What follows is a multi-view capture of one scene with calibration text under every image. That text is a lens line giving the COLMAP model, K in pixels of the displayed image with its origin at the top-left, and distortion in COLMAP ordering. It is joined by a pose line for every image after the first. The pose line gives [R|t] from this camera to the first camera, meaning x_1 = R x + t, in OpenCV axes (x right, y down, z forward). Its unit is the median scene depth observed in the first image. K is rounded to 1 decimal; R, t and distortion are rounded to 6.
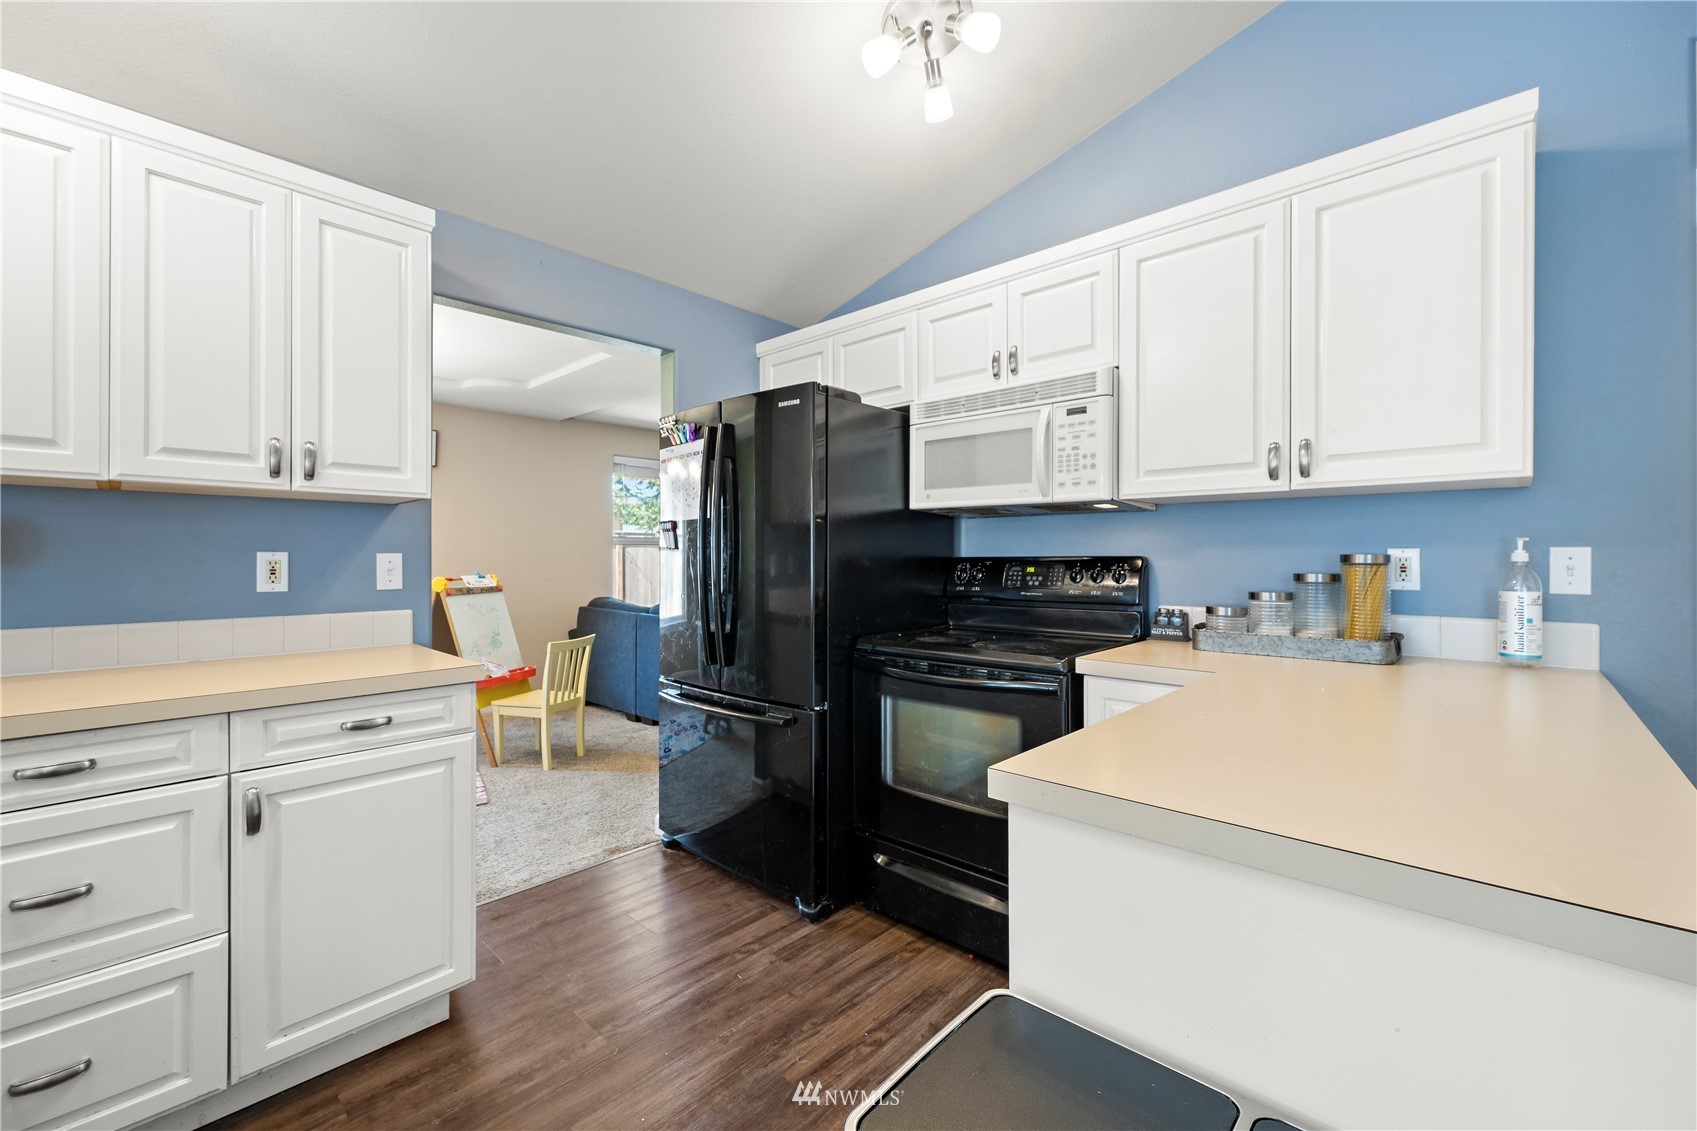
lens RADIAL K [[700.0, 0, 844.1], [0, 700.0, 555.3], [0, 0, 1]] dist [0.002970, 0.000379]
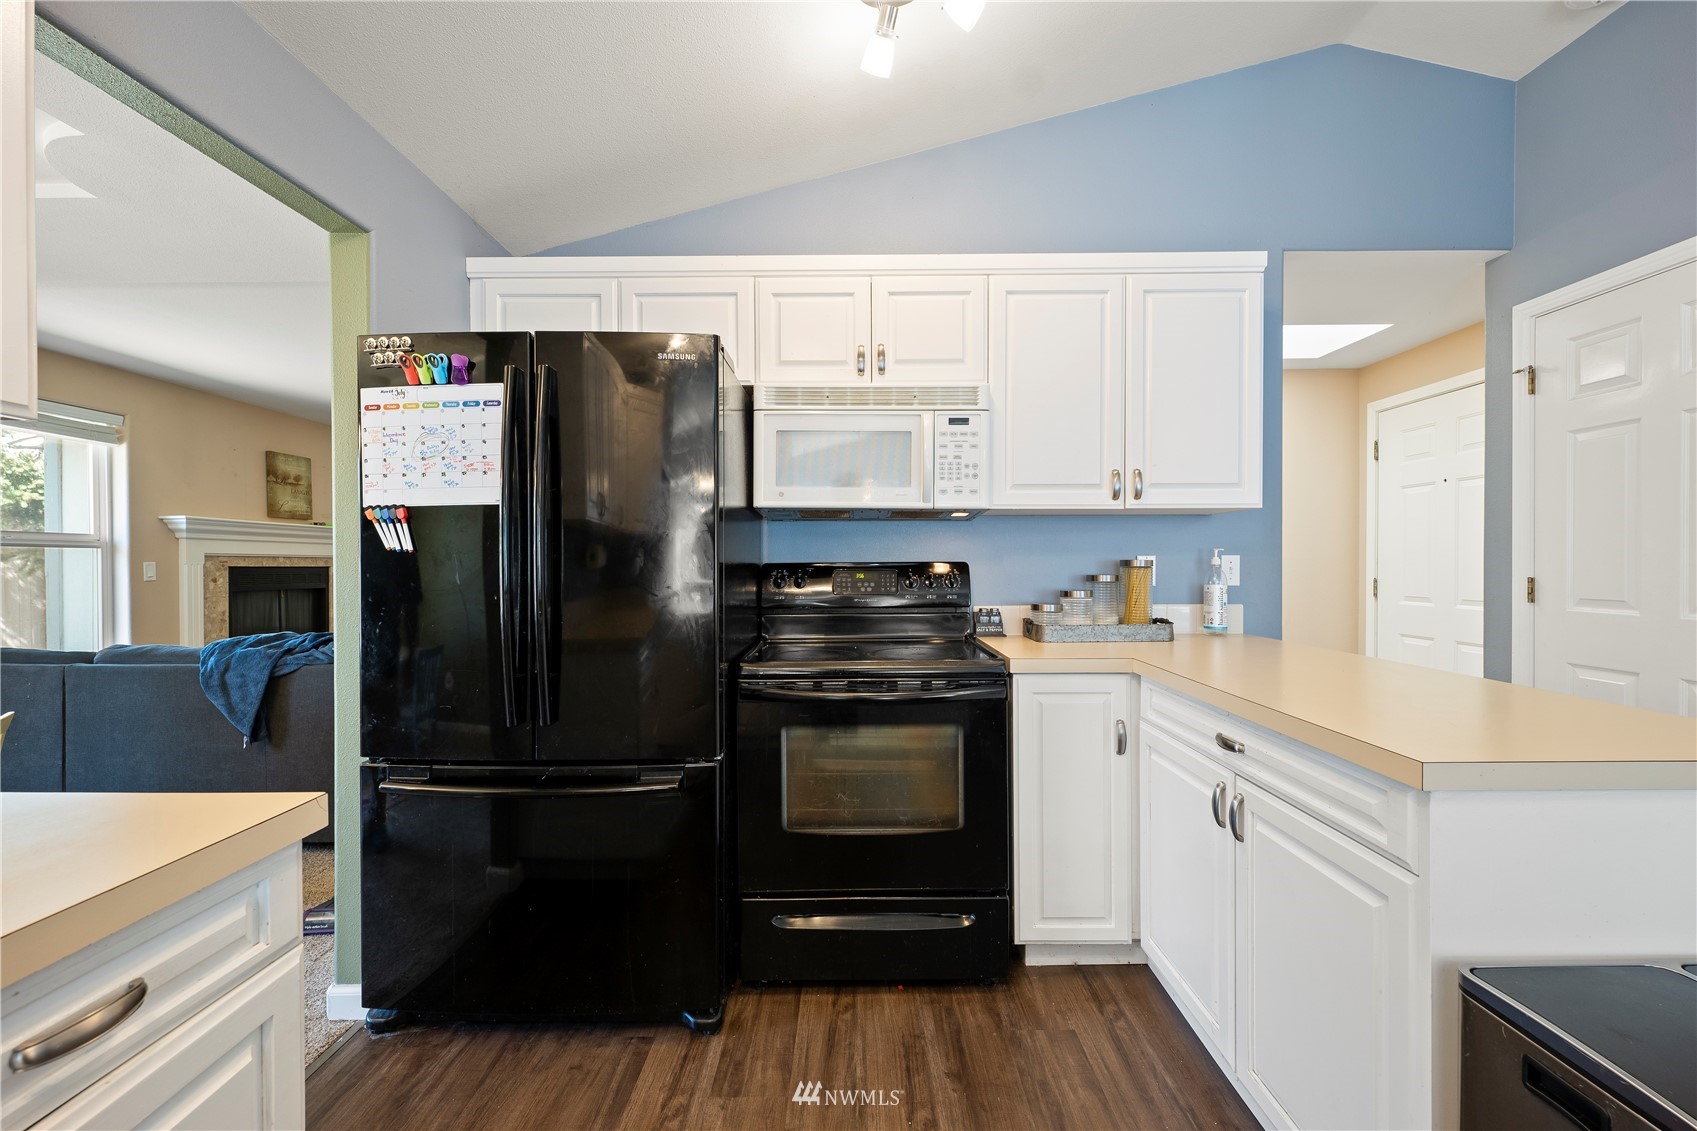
lens RADIAL K [[691.3, 0, 851.3], [0, 691.3, 570.0], [0, 0, 1]] dist [0.002462, 0.000113]
pose [[0.732896, -0.008515, 0.680288, -0.512173], [0.001964, 0.999944, 0.010400, 0.002877], [-0.680338, -0.006286, 0.732871, 0.381645]]
